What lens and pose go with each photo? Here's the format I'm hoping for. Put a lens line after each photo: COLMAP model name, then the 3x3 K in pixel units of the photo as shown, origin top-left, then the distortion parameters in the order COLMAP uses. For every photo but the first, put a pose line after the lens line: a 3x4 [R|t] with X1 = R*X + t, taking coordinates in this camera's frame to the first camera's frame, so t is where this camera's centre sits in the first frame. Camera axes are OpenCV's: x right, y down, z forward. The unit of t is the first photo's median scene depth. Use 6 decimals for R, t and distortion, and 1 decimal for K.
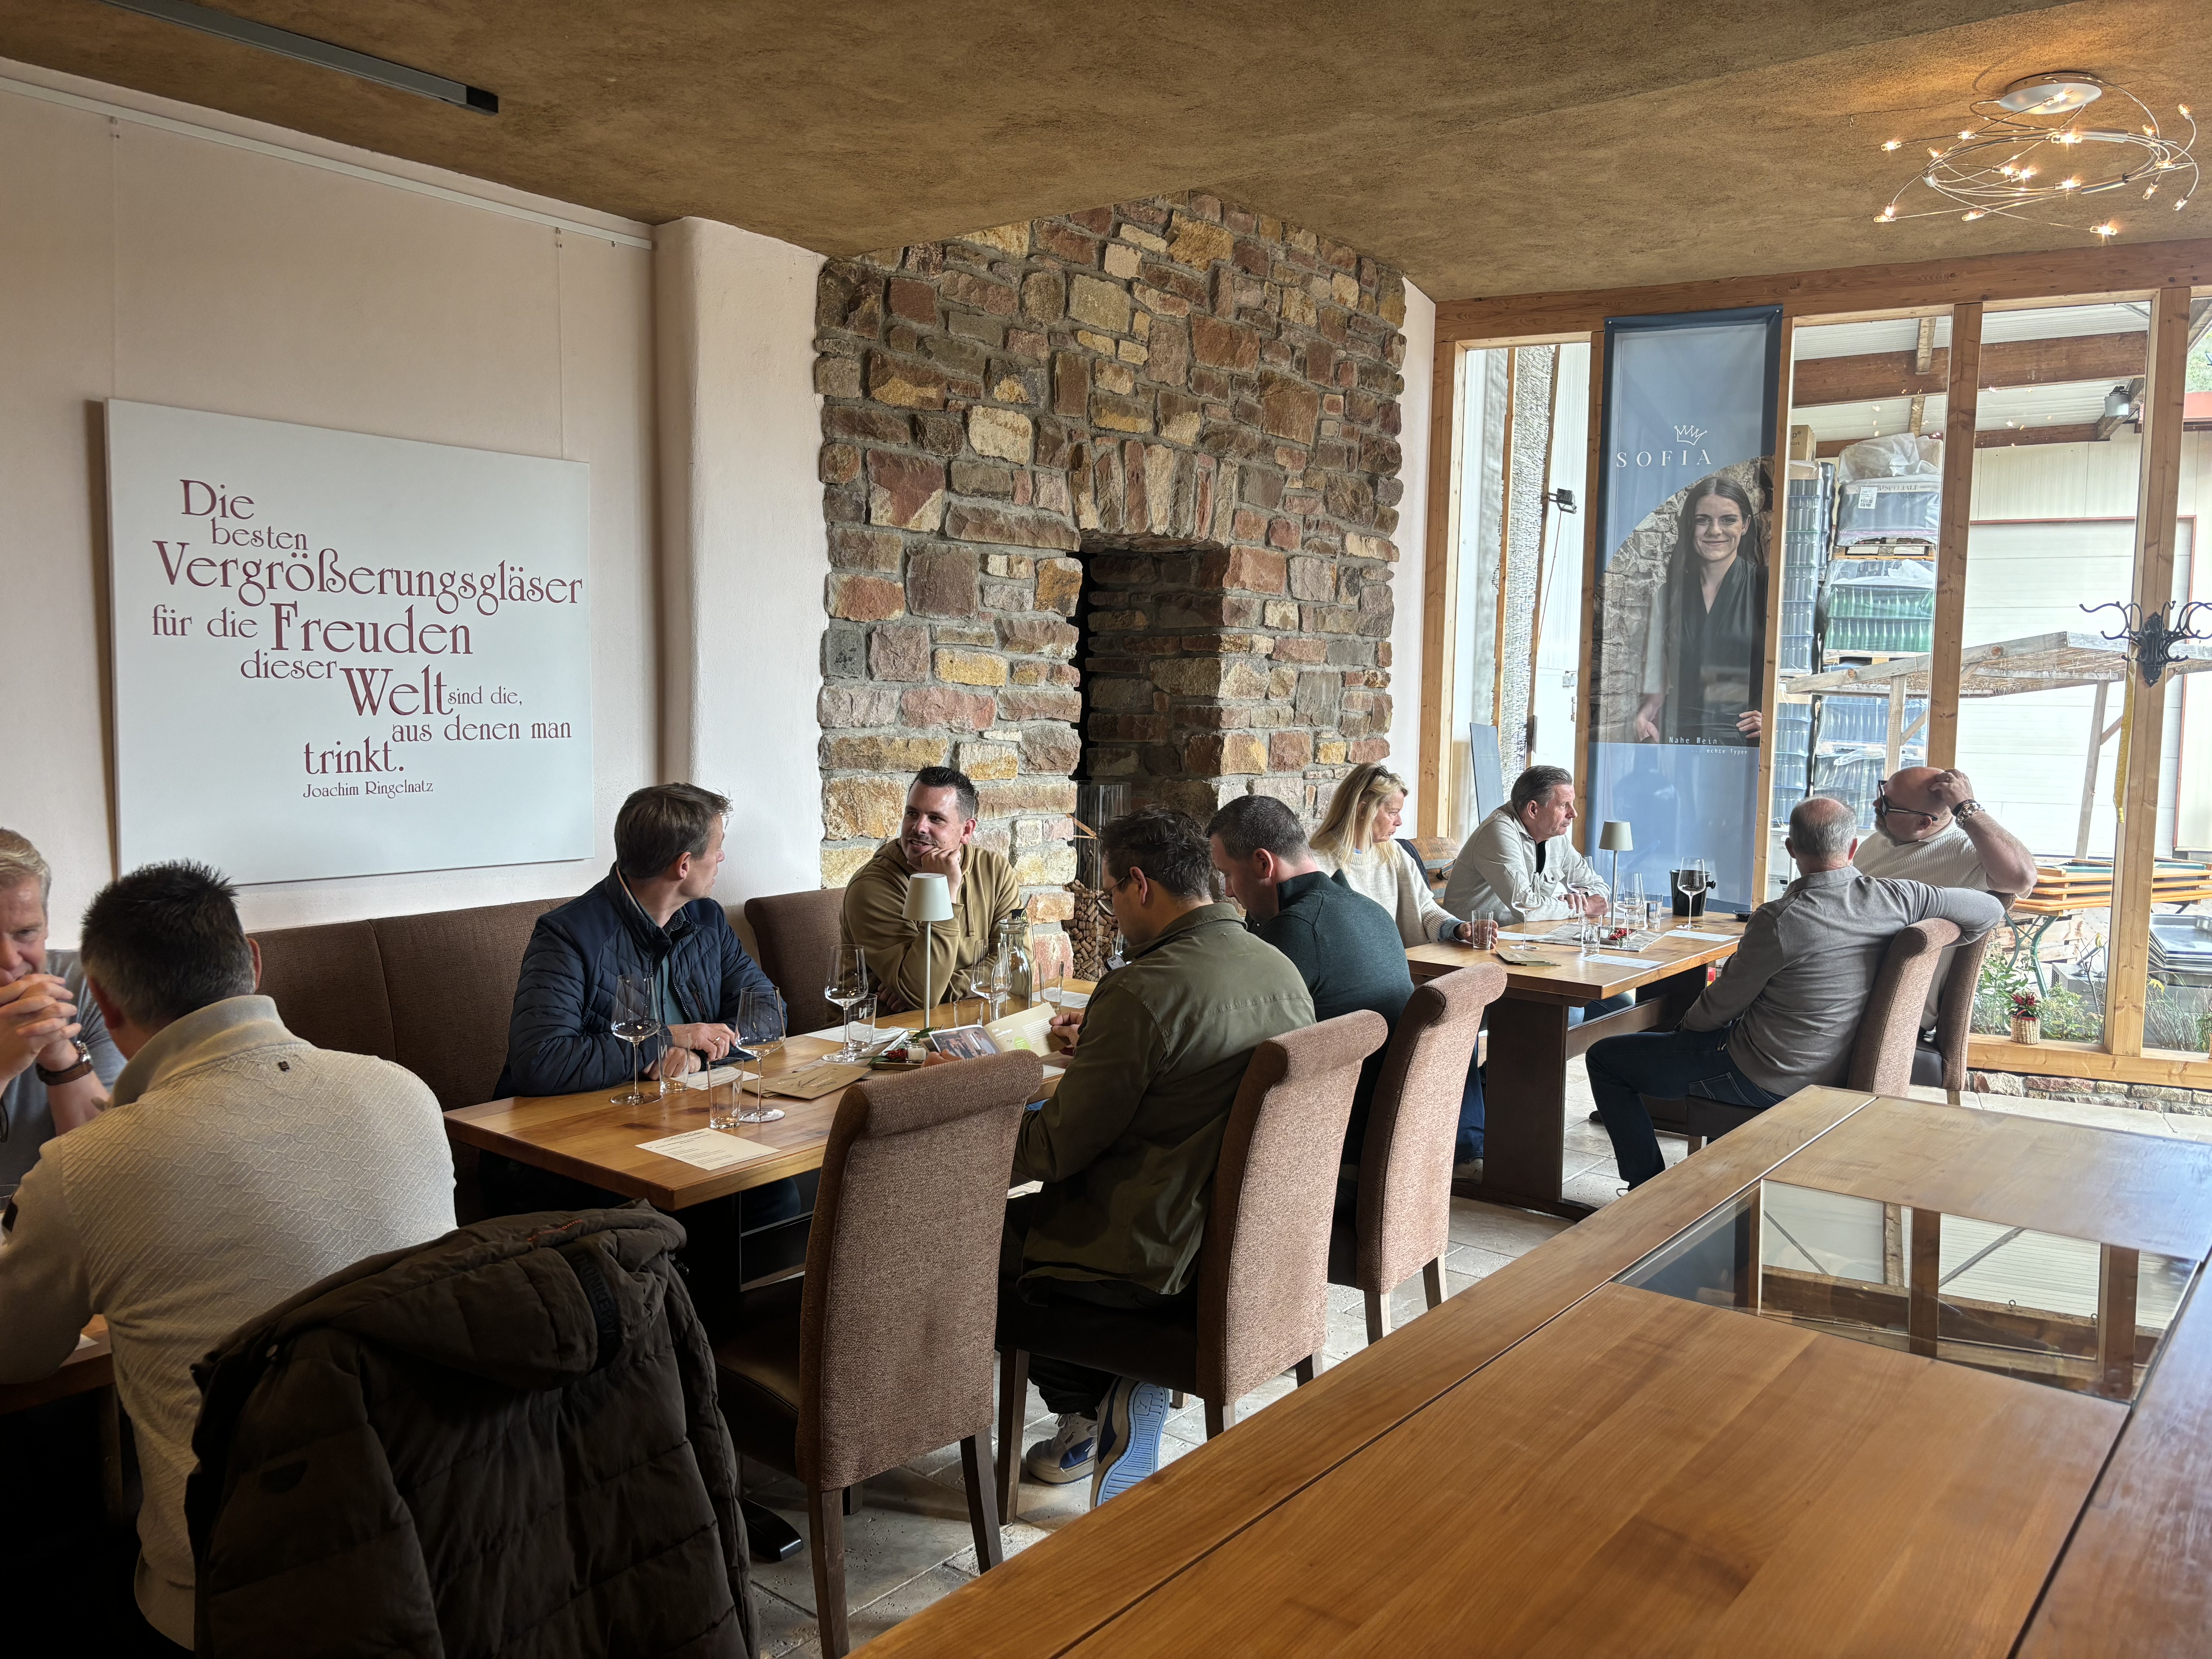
lens RADIAL K [[1740.9, 0, 1107.2], [0, 1740.9, 831.8], [0, 0, 1]] dist [-0.004612, 0.003087]
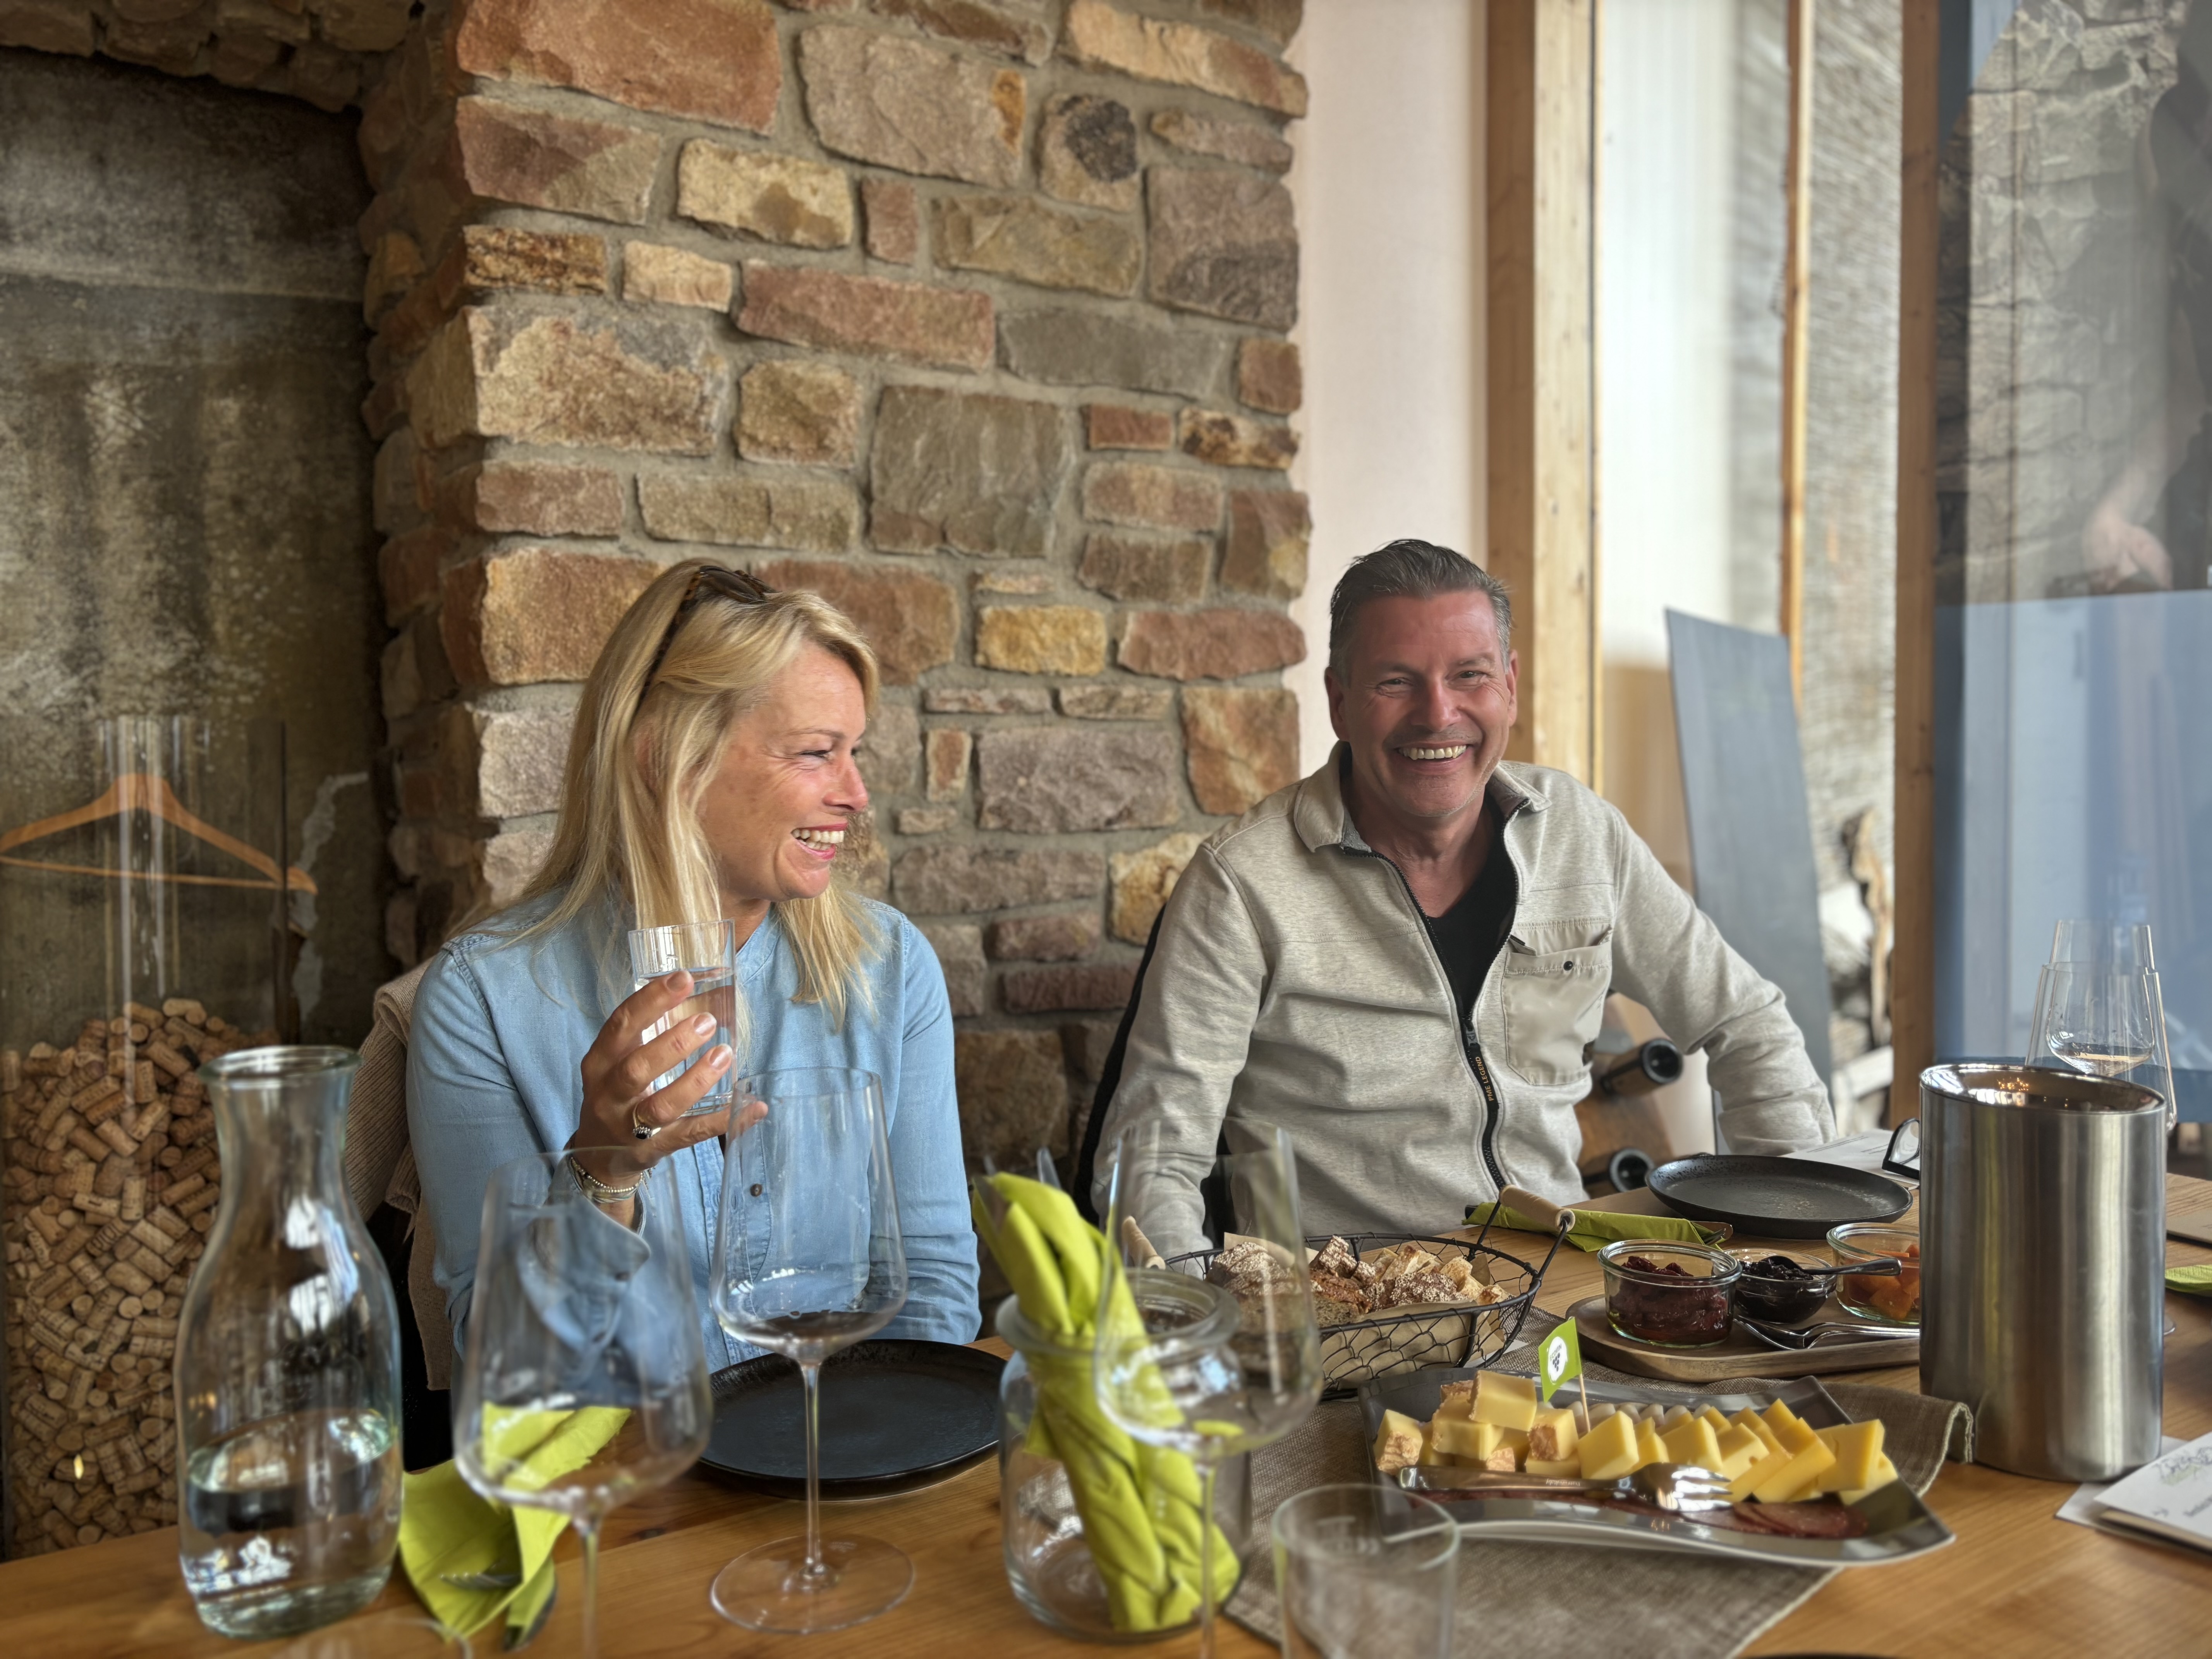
lens RADIAL K [[1740.9, 0, 1105.3], [0, 1740.9, 828.8], [0, 0, 1]] dist [-0.004612, 0.003087]
pose [[0.951562, -0.018966, -0.306872, 0.240980], [0.002258, 0.998500, -0.054709, 0.009611], [0.307450, 0.051366, 0.950177, 0.677389]]
